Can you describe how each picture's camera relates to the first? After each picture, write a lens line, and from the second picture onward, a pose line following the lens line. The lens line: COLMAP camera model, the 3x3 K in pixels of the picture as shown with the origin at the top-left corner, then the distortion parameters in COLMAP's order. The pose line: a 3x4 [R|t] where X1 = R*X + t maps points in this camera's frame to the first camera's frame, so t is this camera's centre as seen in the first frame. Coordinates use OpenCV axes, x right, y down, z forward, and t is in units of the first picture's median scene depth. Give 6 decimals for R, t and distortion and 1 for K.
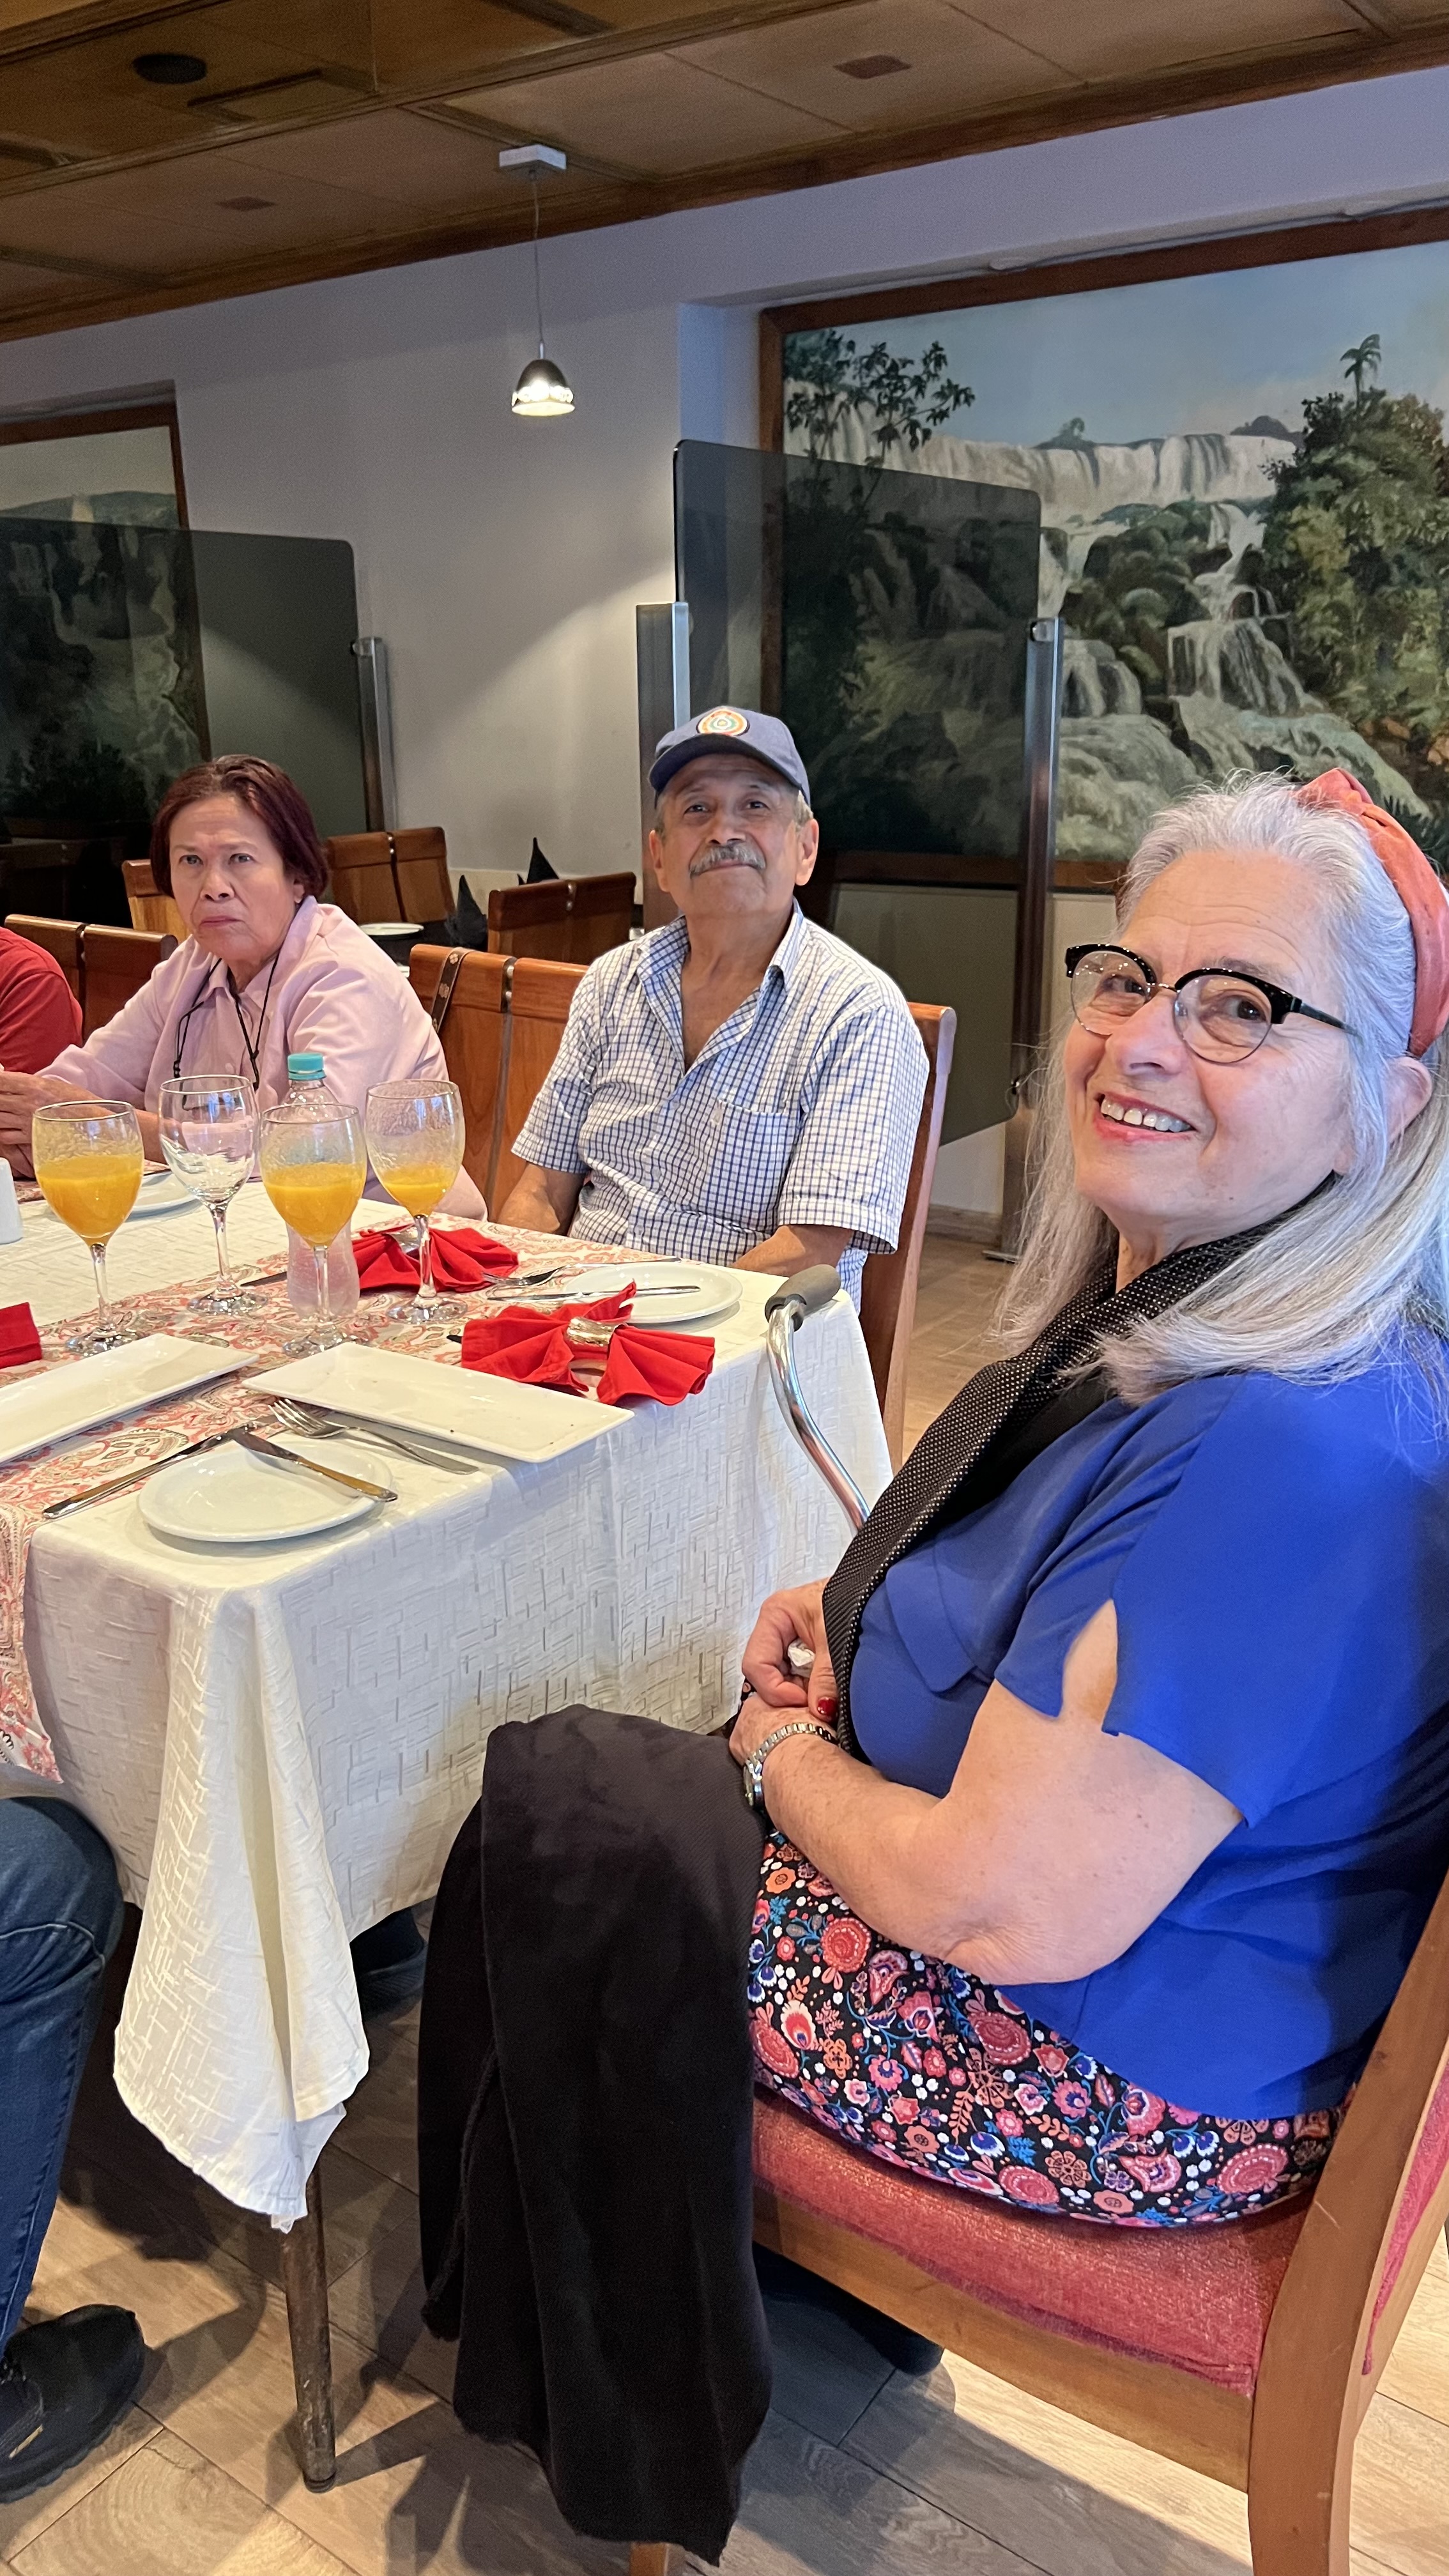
lens RADIAL K [[1980.5, 0, 724.5], [0, 1980.5, 1288.0], [0, 0, 1]] dist [0.062773, -0.099610]
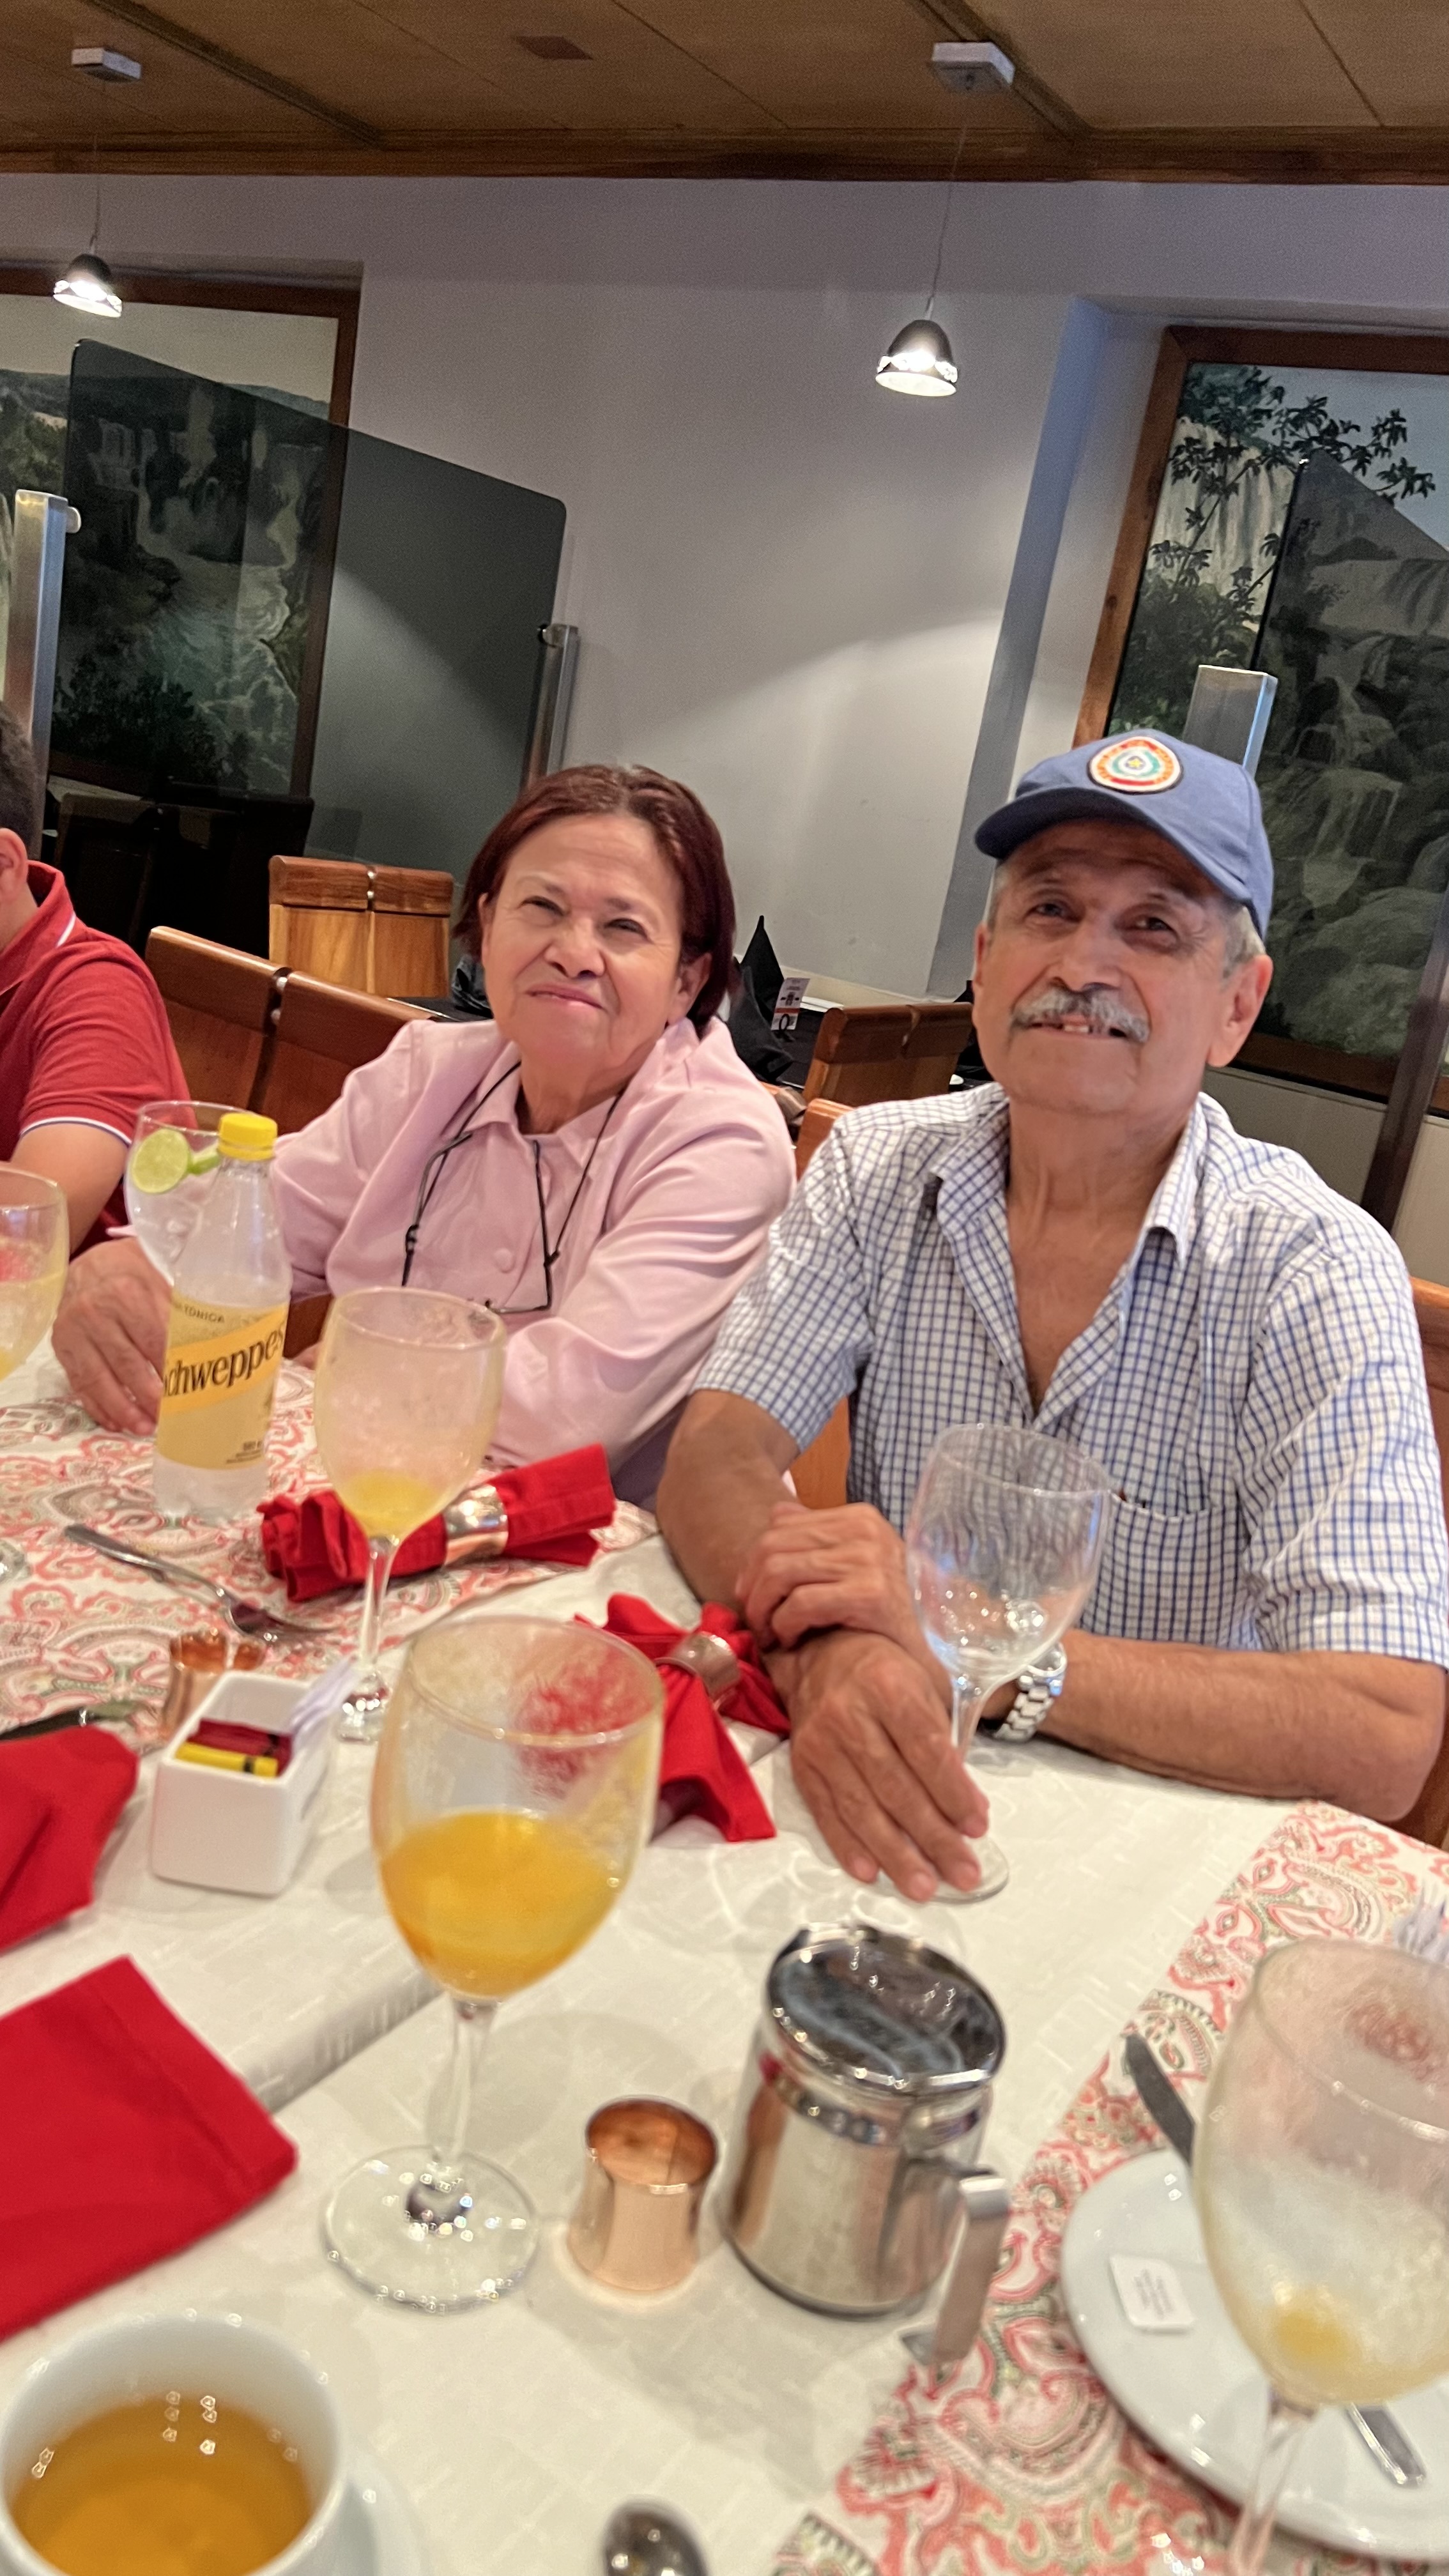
lens RADIAL K [[2010.0, 0, 724.5], [0, 2010.0, 1288.0], [0, 0, 1]] dist [0.032526, 0.002752]
pose [[0.980356, 0.177995, 0.084968, -0.155798], [-0.175266, 0.983763, -0.038627, -0.049169], [-0.090464, 0.022976, 0.995635, 0.218244]]
